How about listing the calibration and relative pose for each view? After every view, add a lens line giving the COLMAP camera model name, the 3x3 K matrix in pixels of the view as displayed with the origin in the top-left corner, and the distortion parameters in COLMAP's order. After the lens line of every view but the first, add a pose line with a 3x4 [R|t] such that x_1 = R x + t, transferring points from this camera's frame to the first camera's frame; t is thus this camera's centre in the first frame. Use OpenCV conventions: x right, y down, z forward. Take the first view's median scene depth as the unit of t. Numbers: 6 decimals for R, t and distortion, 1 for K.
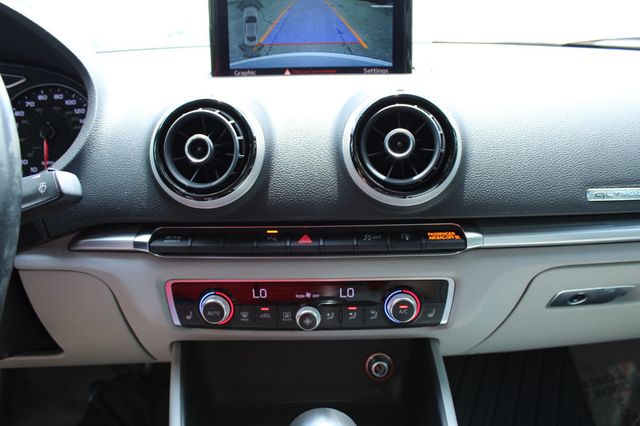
lens RADIAL K [[541.7, 0, 320.0], [0, 541.7, 213.0], [0, 0, 1]] dist [-0.162220, 0.139576]
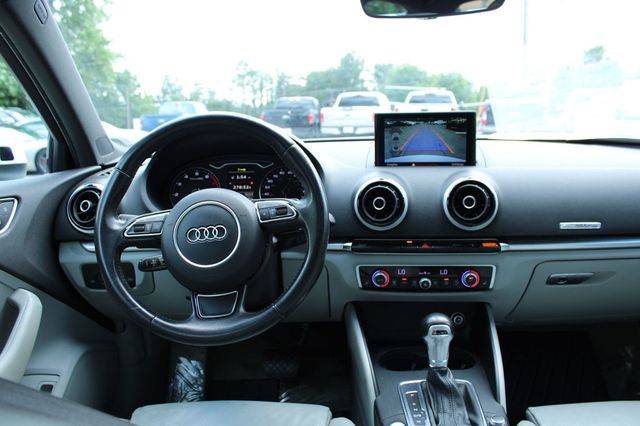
lens RADIAL K [[541.7, 0, 320.0], [0, 541.7, 213.0], [0, 0, 1]] dist [-0.162220, 0.139576]
pose [[0.991864, 0.010519, -0.126867, -0.165300], [-0.018883, 0.997713, -0.064904, 0.063798], [0.125894, 0.066771, 0.989794, -1.141020]]
